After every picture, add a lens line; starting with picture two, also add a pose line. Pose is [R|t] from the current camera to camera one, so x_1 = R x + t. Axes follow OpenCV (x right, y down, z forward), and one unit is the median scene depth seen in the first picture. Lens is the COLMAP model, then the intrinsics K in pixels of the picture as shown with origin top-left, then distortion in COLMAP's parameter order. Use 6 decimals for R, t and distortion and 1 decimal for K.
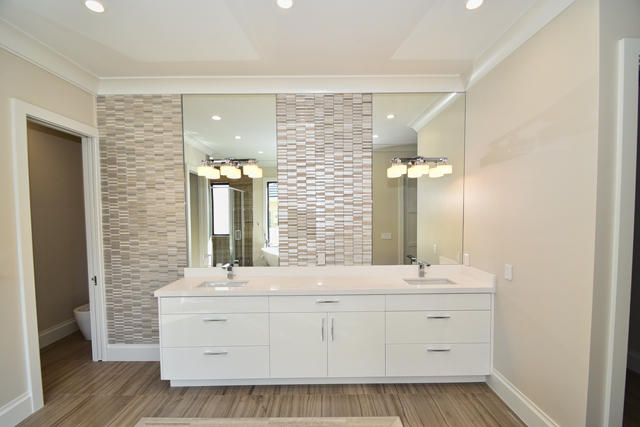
lens RADIAL K [[287.0, 0, 322.4], [0, 287.0, 218.4], [0, 0, 1]] dist [-0.010498, -0.004063]
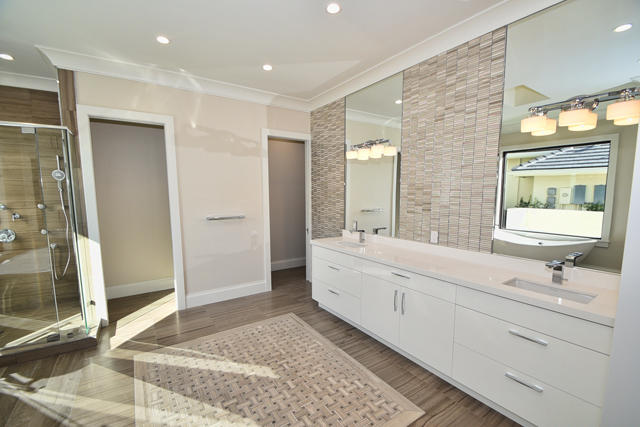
lens RADIAL K [[287.0, 0, 308.7], [0, 287.0, 216.5], [0, 0, 1]] dist [-0.010498, -0.004063]
pose [[0.519364, 0.078075, -0.850979, 0.570985], [-0.014117, 0.996466, 0.082807, 0.003793], [0.854436, -0.030994, 0.518631, 0.167537]]
